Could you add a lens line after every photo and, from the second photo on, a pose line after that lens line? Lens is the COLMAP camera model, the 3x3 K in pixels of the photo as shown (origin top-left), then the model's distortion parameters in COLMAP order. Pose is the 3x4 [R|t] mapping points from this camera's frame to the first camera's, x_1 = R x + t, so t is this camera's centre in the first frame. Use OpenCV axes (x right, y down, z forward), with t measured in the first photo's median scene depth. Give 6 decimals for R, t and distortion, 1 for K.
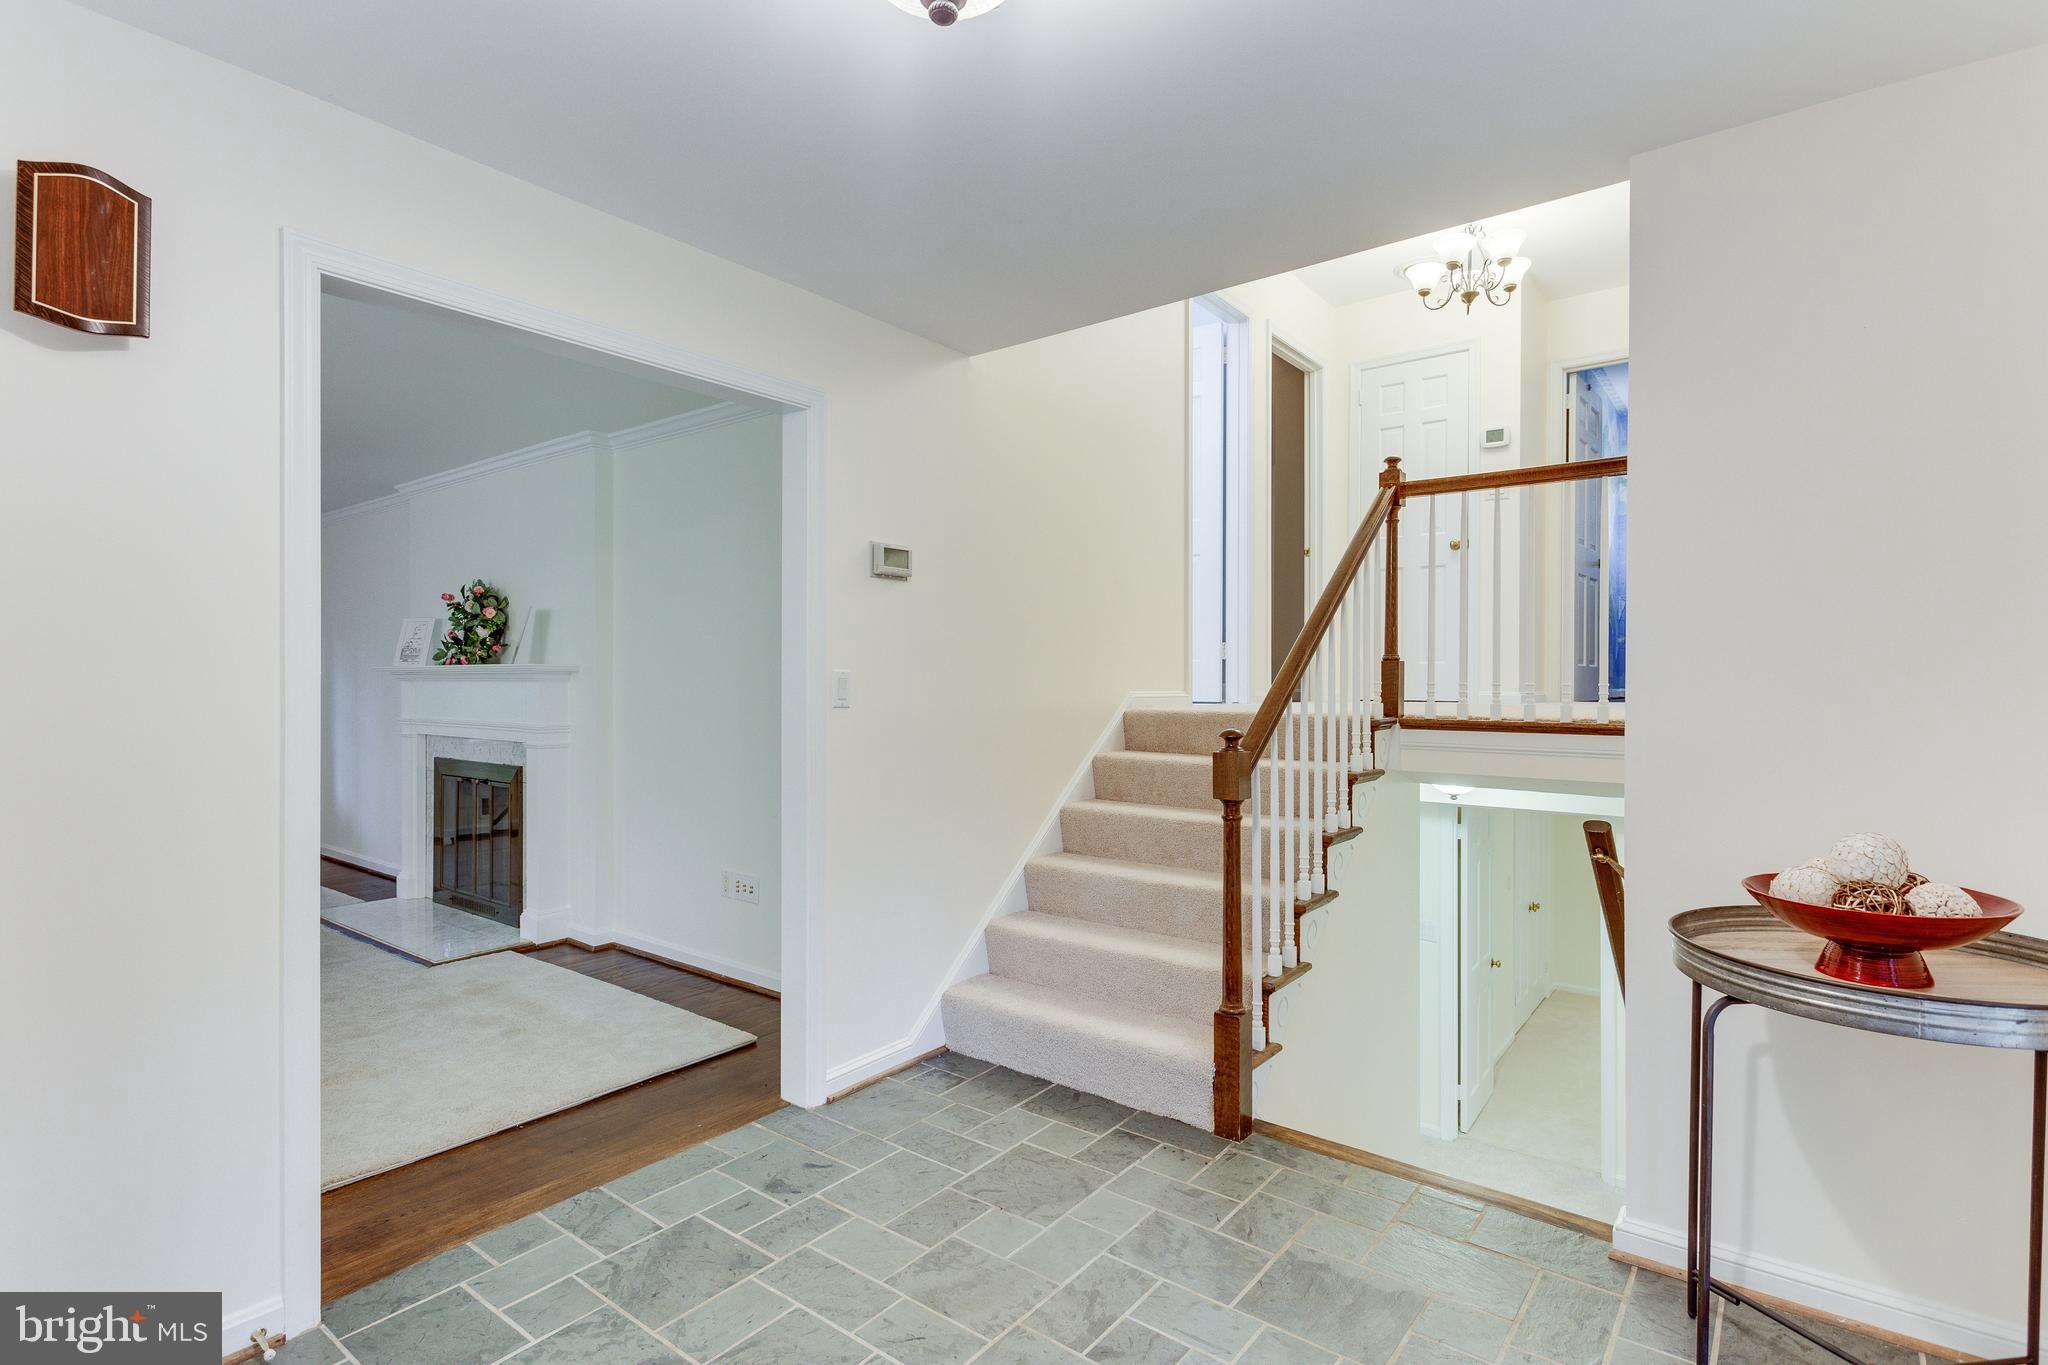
lens RADIAL K [[998.5, 0, 1017.7], [0, 998.5, 690.2], [0, 0, 1]] dist [0.002087, 0.000388]
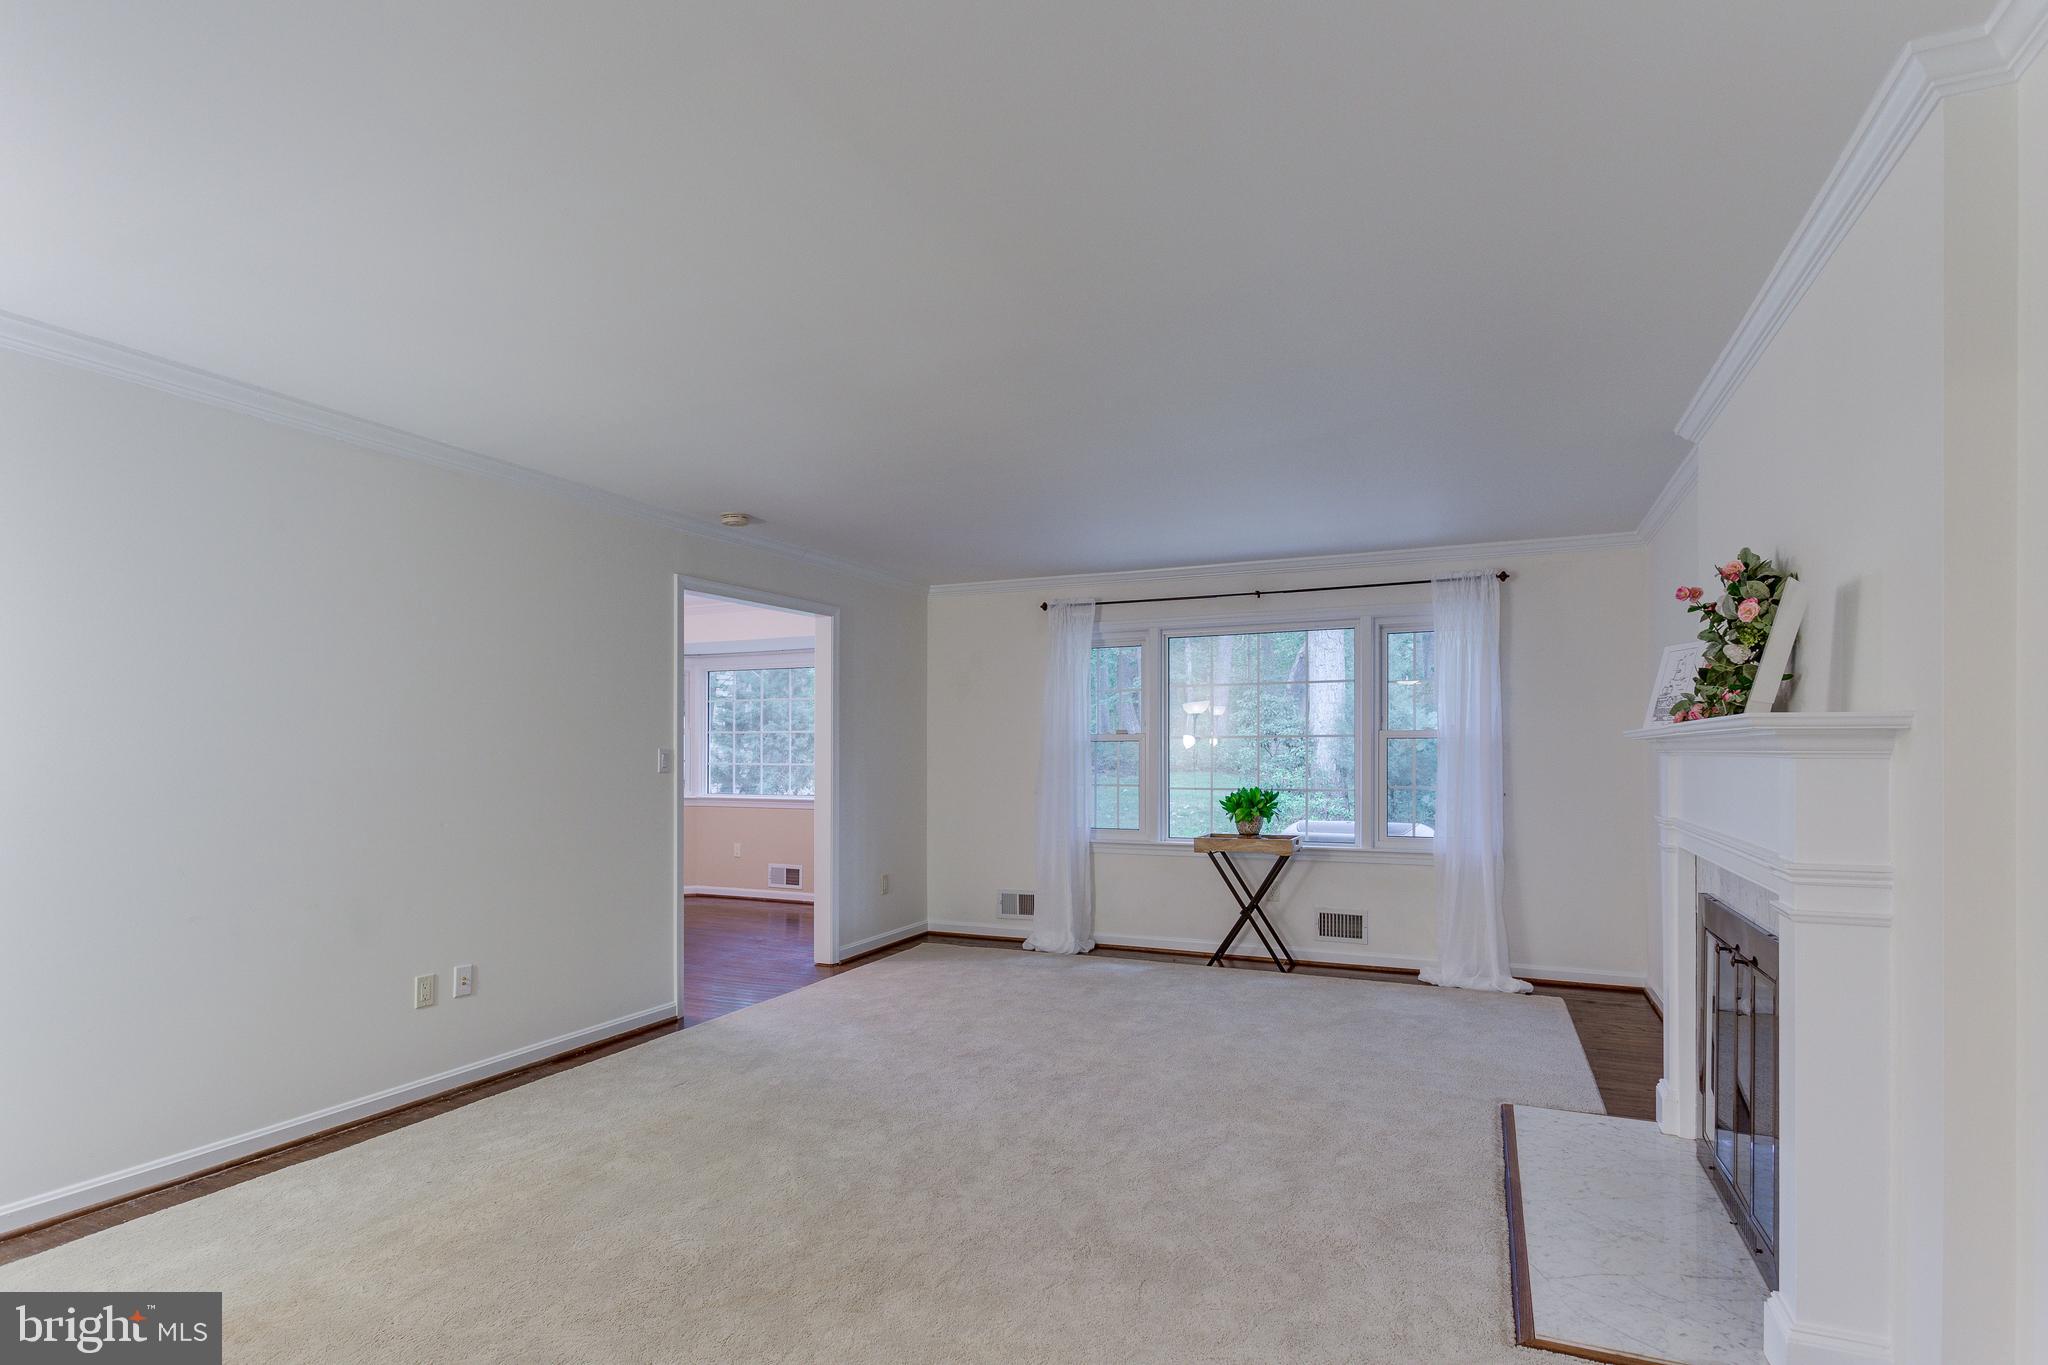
lens RADIAL K [[1026.6, 0, 1021.1], [0, 1026.6, 744.3], [0, 0, 1]] dist [-0.027787, -0.000553]
pose [[0.241203, -0.013304, -0.970383, -0.145017], [-0.001252, 0.999901, -0.014020, -0.006792], [0.970474, 0.004597, 0.241162, 0.545808]]
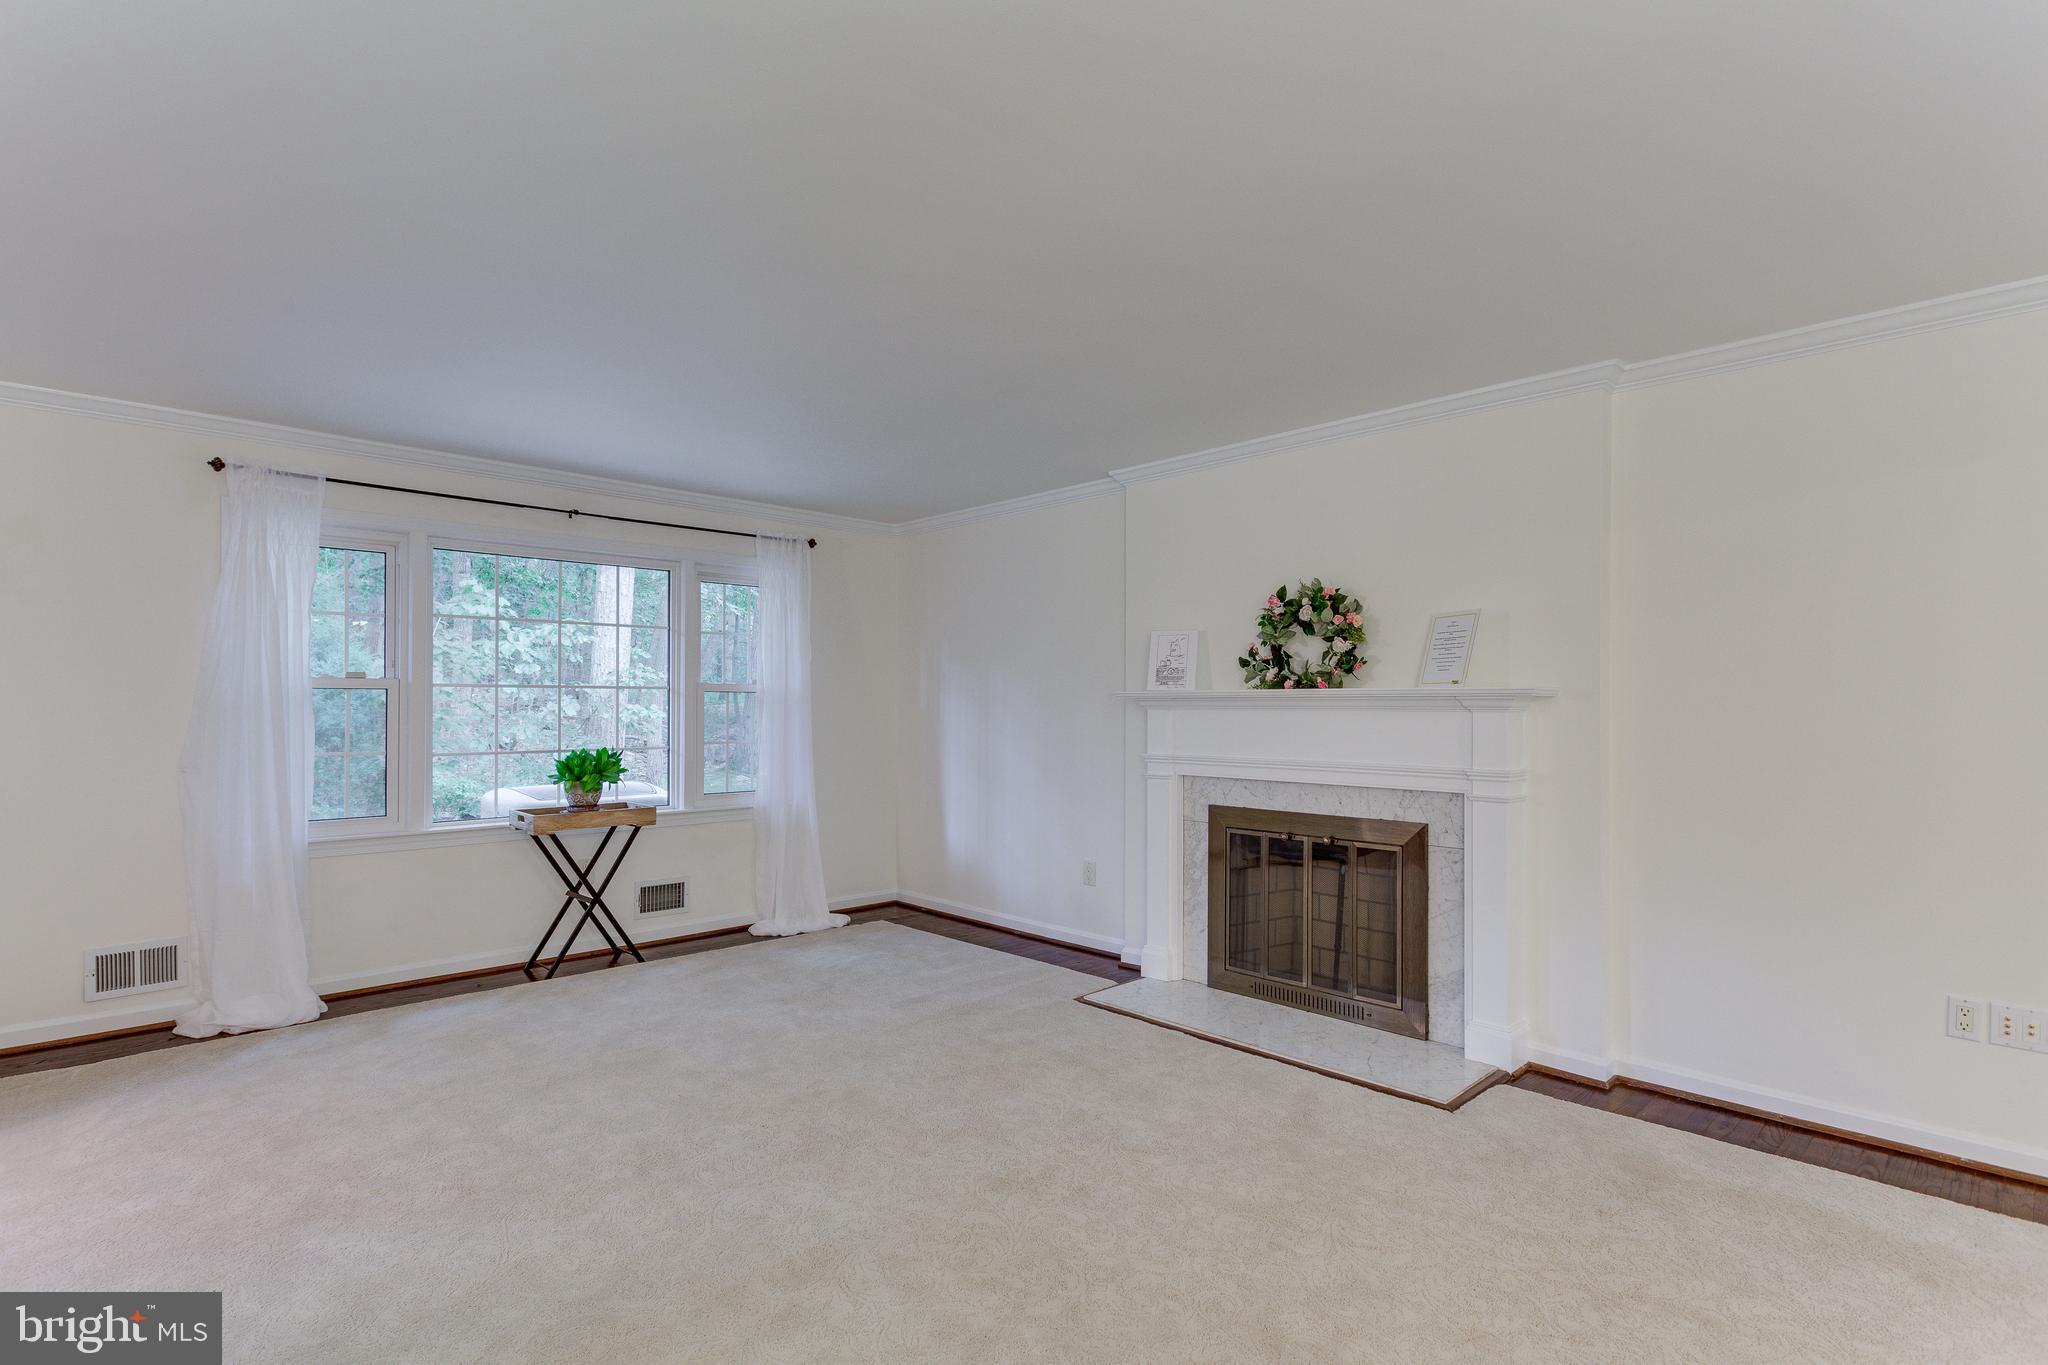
lens RADIAL K [[998.5, 0, 1017.7], [0, 998.5, 690.2], [0, 0, 1]] dist [0.002087, 0.000388]
pose [[0.991744, -0.004613, -0.128154, -0.678936], [0.001998, 0.999787, -0.020526, -0.008728], [0.128222, 0.020100, 0.991542, 0.211250]]
